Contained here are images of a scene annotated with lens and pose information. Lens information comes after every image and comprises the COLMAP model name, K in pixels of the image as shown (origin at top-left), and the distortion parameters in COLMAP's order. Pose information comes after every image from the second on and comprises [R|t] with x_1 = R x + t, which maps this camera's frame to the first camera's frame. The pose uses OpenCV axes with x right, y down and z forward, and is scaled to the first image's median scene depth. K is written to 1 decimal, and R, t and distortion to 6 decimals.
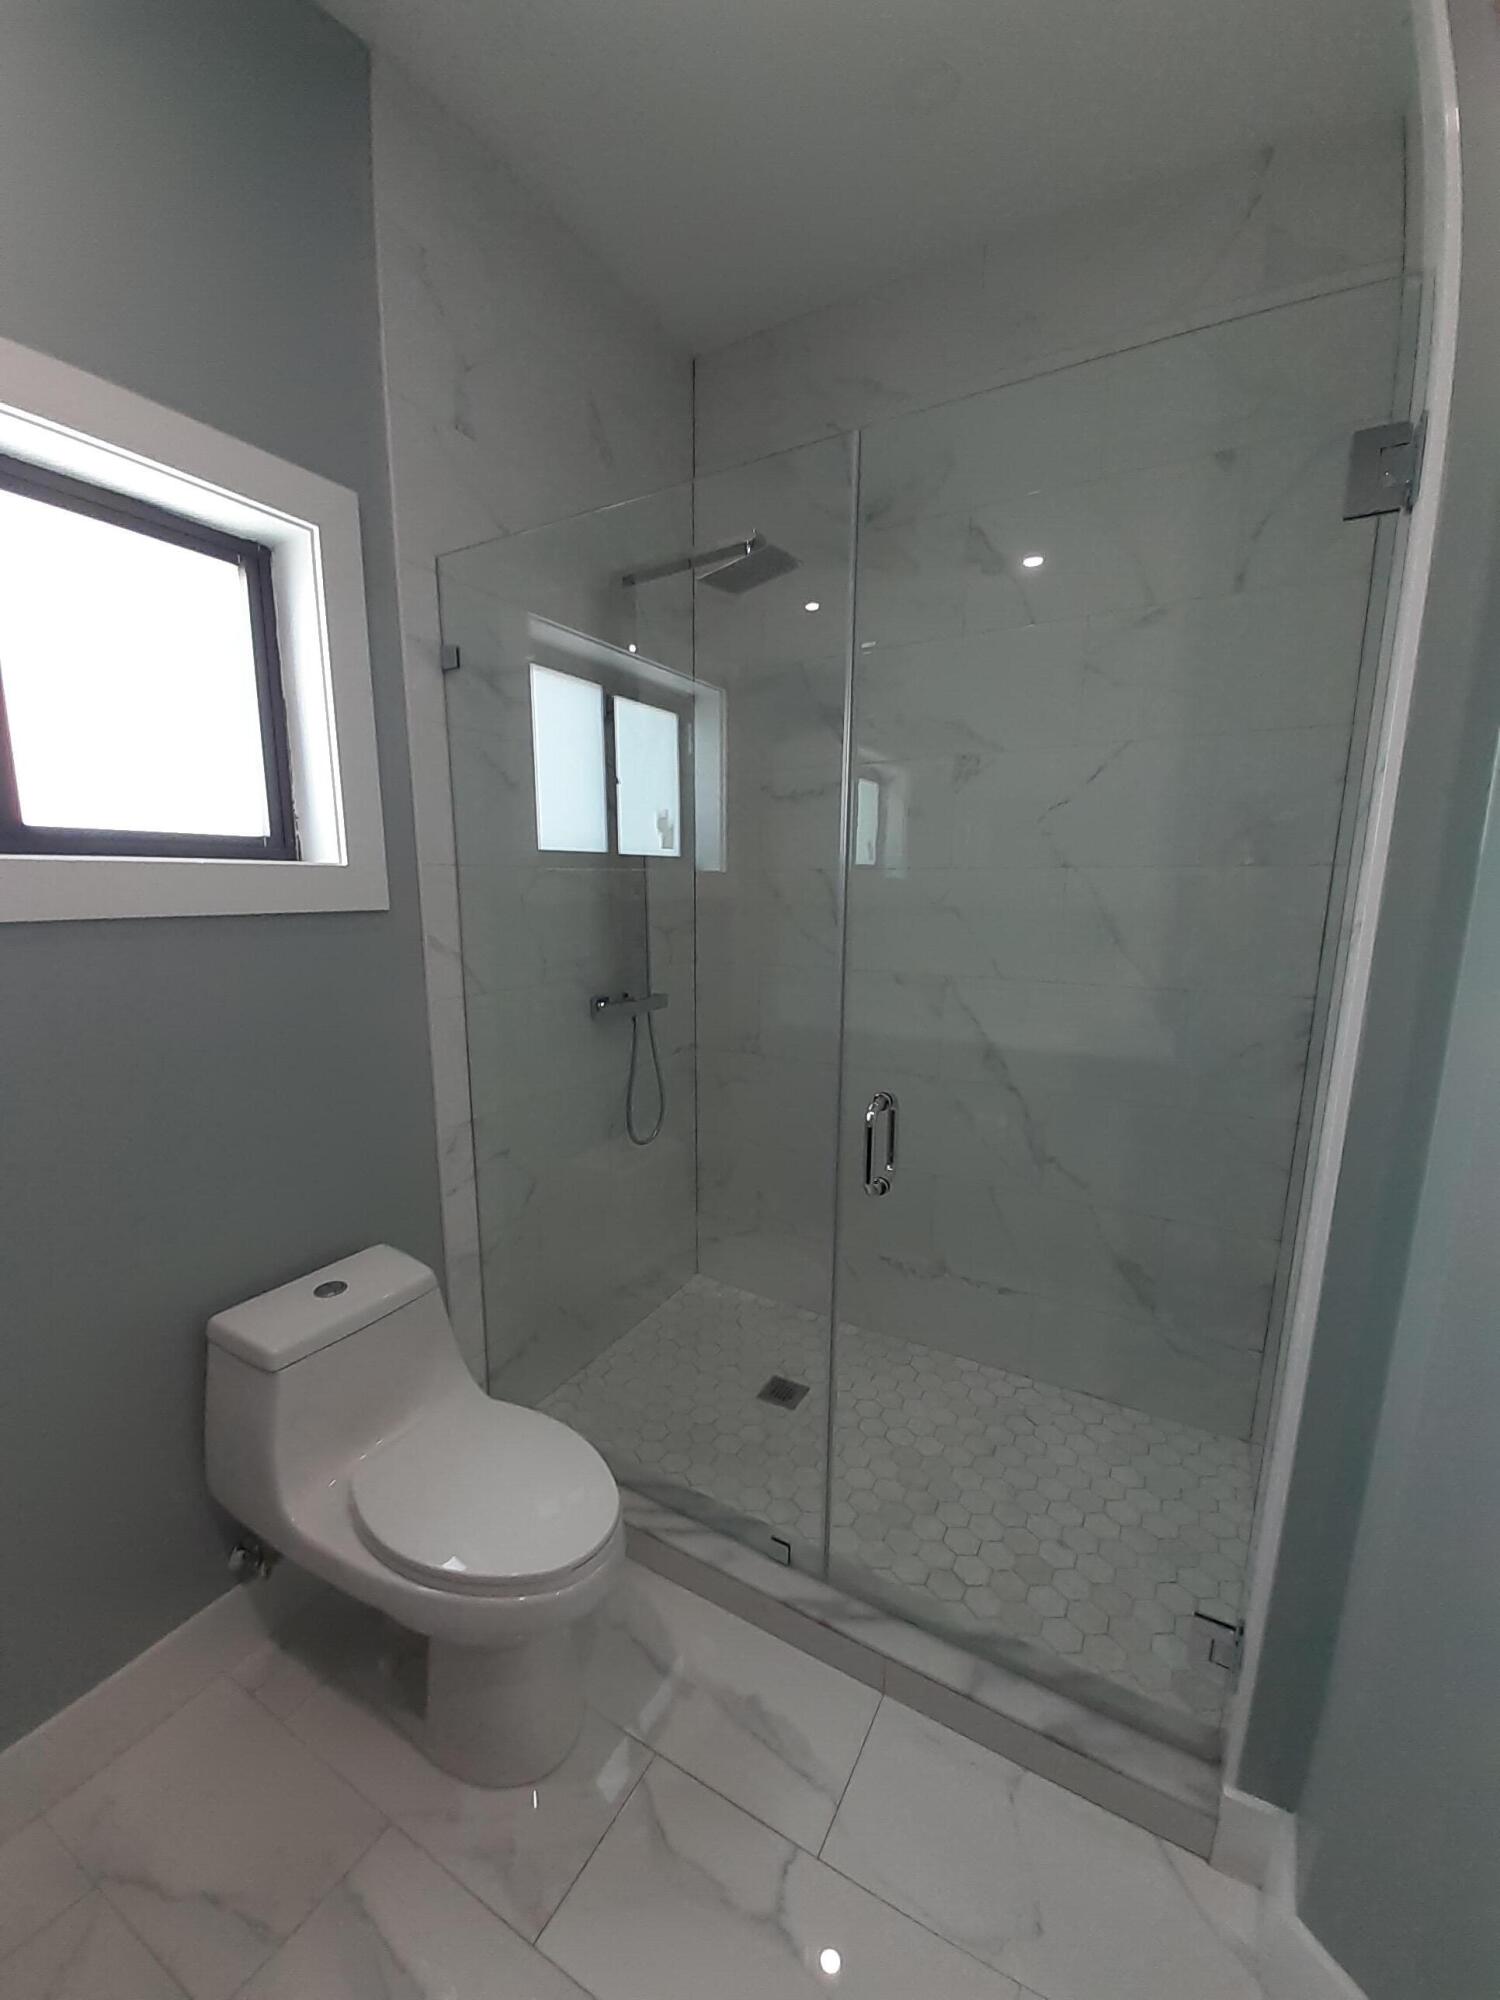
lens RADIAL K [[783.8, 0, 739.7], [0, 783.8, 1031.4], [0, 0, 1]] dist [0.009305, -0.012047]
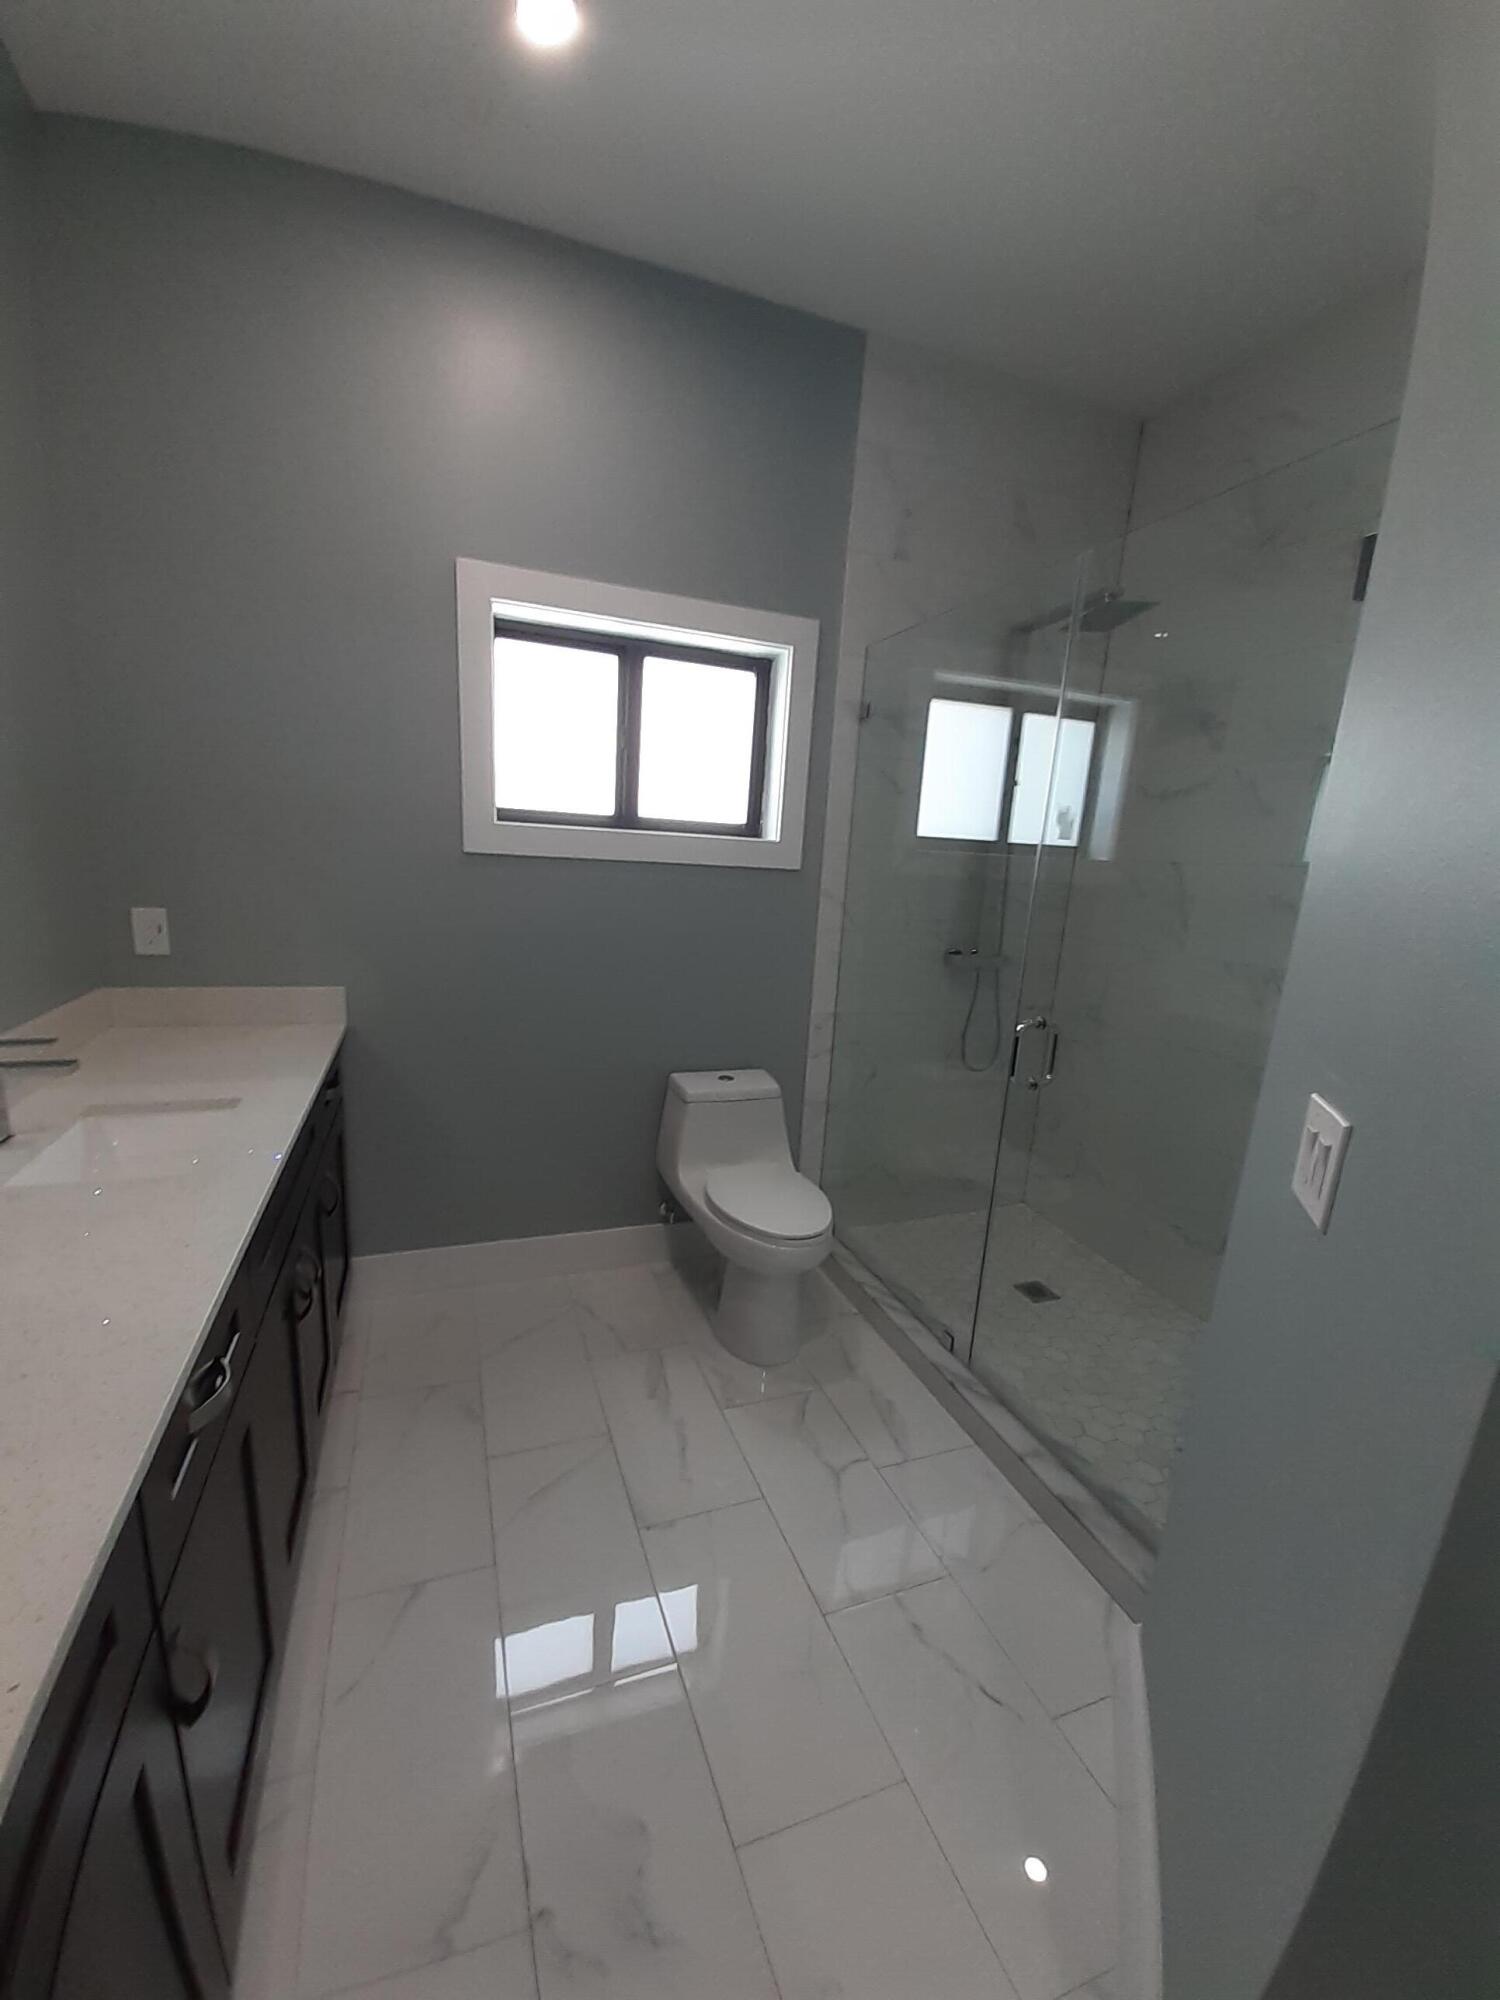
lens RADIAL K [[783.8, 0, 739.7], [0, 783.8, 1031.4], [0, 0, 1]] dist [0.009305, -0.012047]
pose [[0.775973, 0.181778, -0.604006, 0.511051], [-0.172315, 0.982241, 0.074235, 0.078477], [0.606774, 0.046475, 0.793515, -0.365738]]
